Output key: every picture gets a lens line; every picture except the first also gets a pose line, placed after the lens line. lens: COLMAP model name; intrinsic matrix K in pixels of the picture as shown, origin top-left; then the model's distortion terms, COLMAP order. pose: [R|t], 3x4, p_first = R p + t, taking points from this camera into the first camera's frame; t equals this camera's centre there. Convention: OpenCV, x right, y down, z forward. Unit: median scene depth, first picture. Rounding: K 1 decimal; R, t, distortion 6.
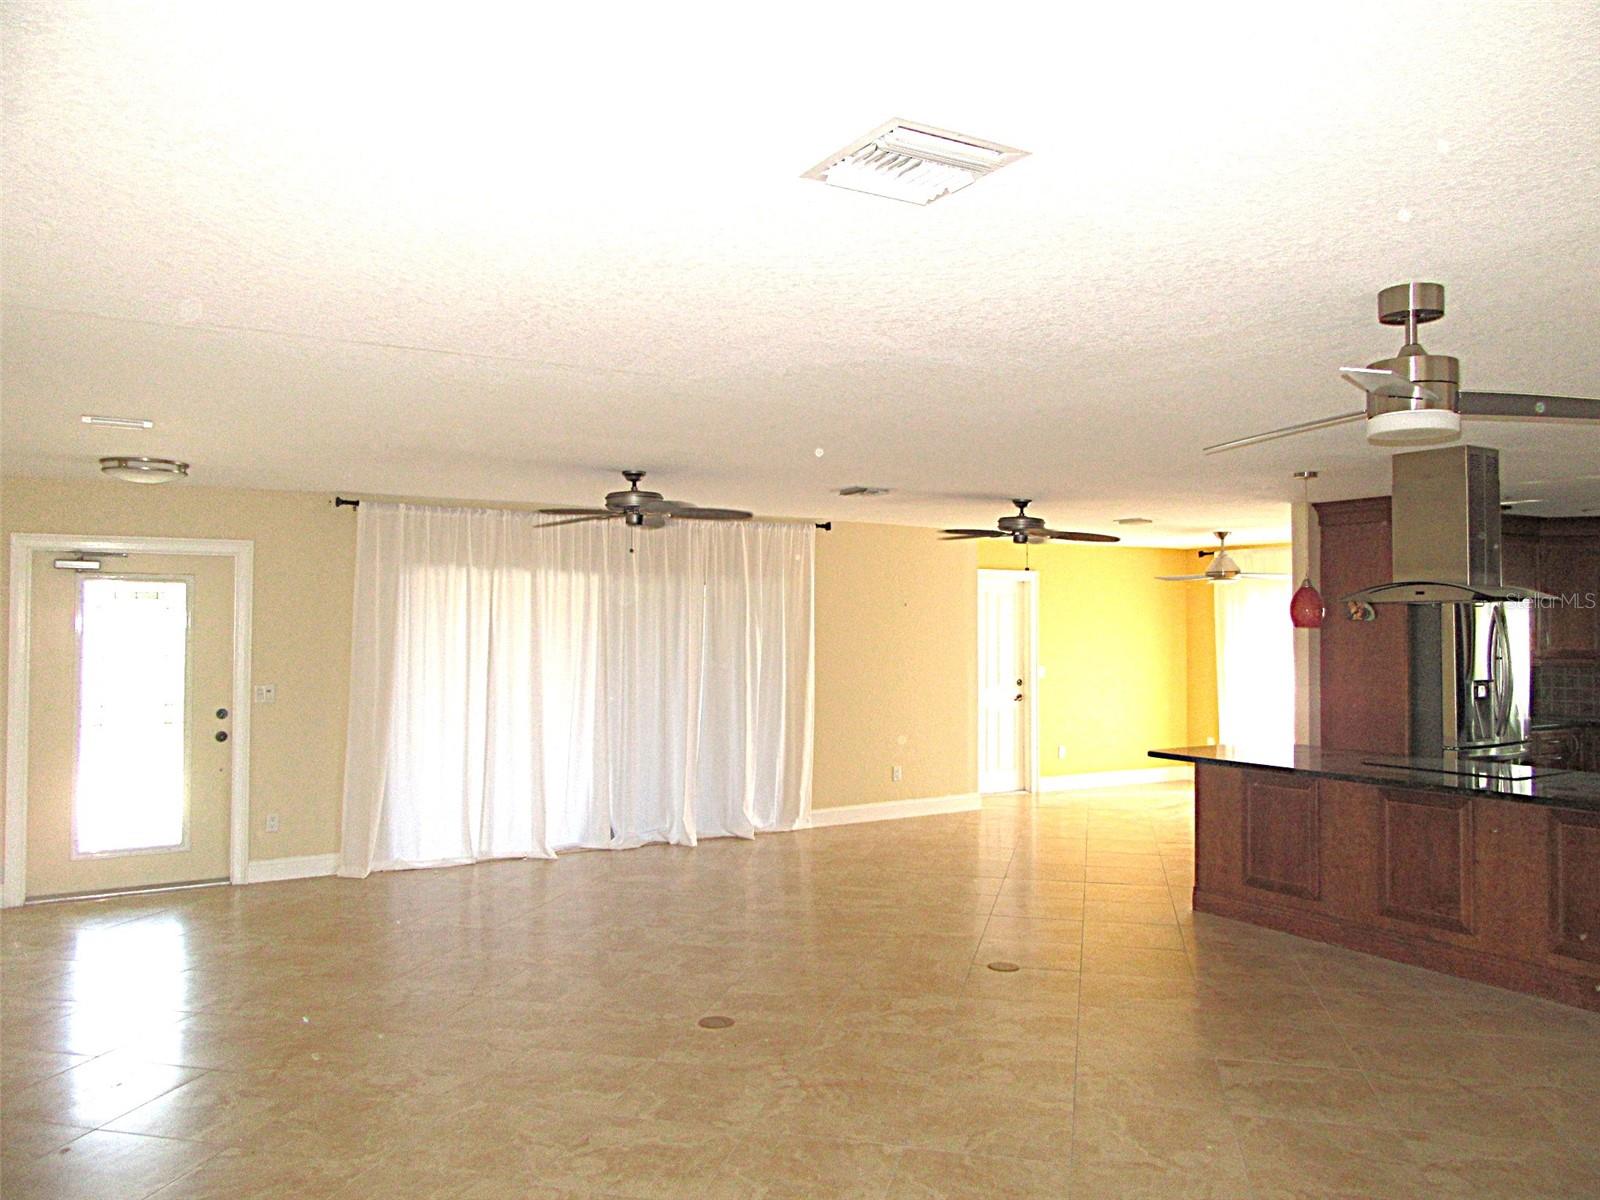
lens RADIAL K [[1183.8, 0, 804.9], [0, 1183.8, 594.9], [0, 0, 1]] dist [-0.017380, 0.028853]
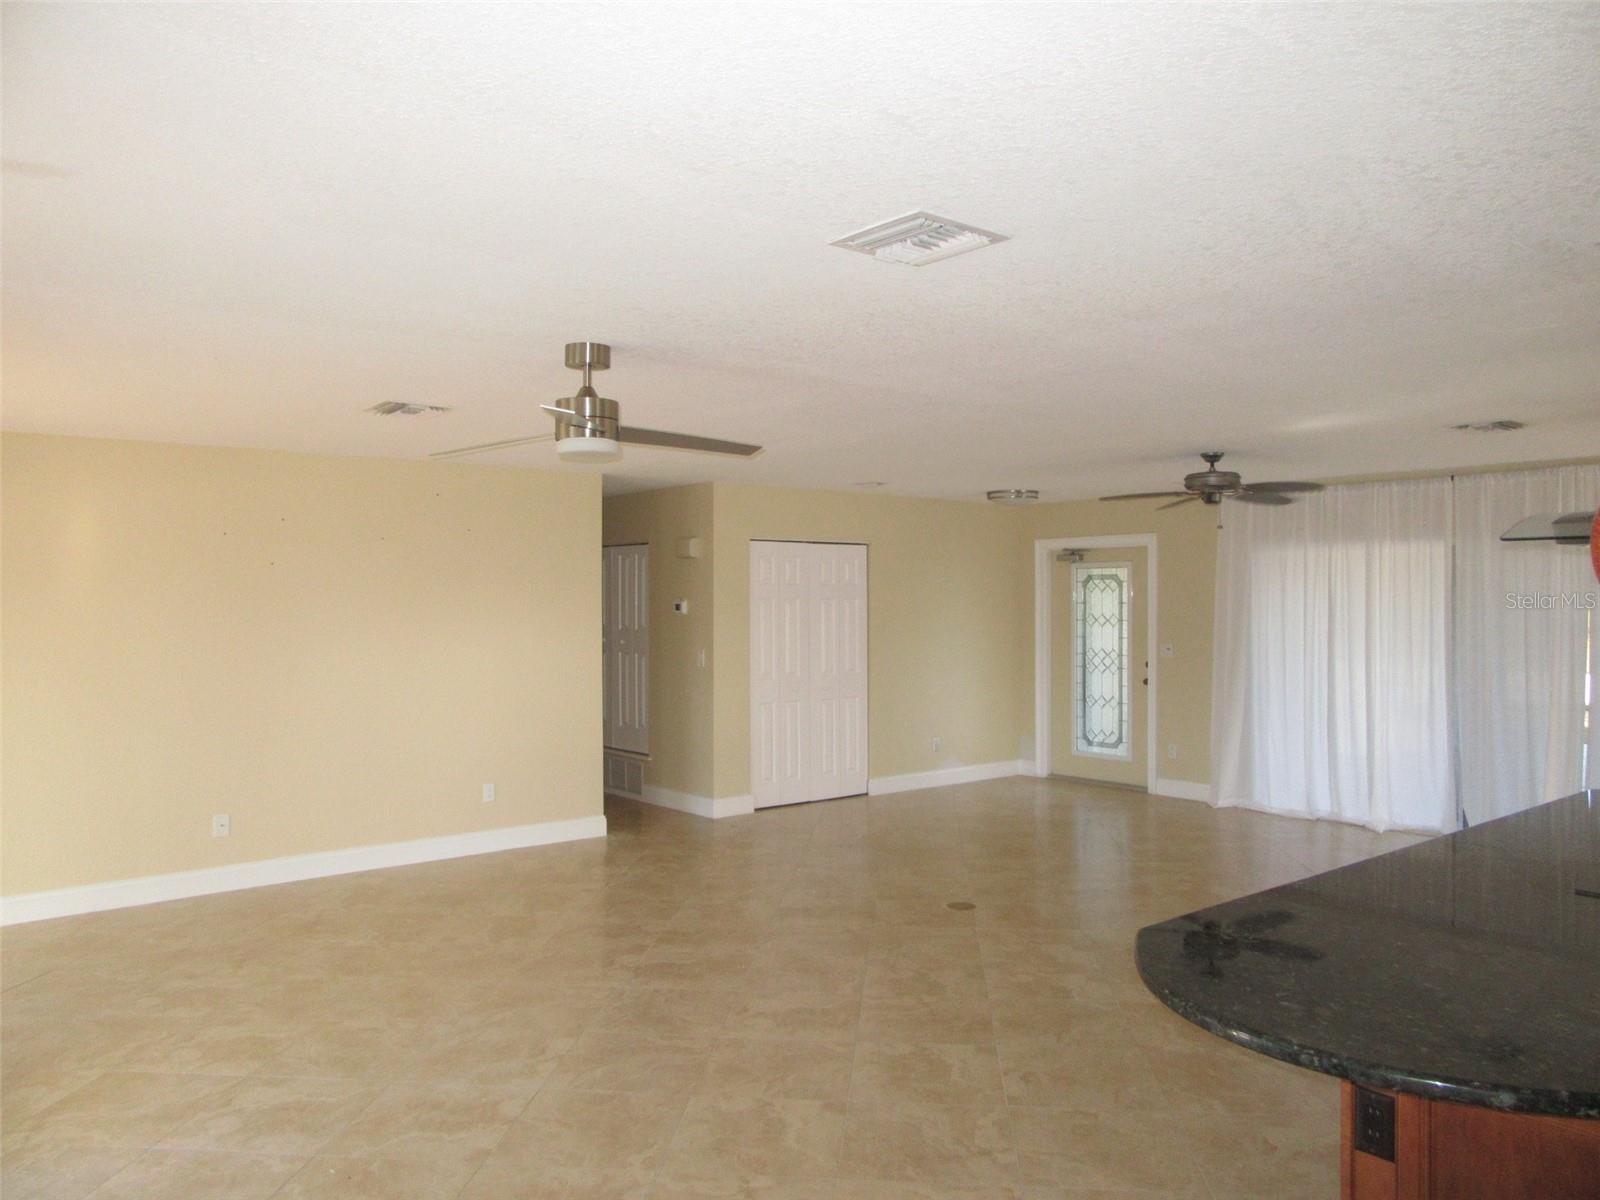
lens RADIAL K [[1183.8, 0, 808.4], [0, 1183.8, 603.1], [0, 0, 1]] dist [-0.017380, 0.028853]
pose [[0.127837, 0.001459, -0.991794, 0.880132], [0.026312, 0.999642, 0.004862, 0.016240], [0.991446, -0.026718, 0.127753, 0.505671]]
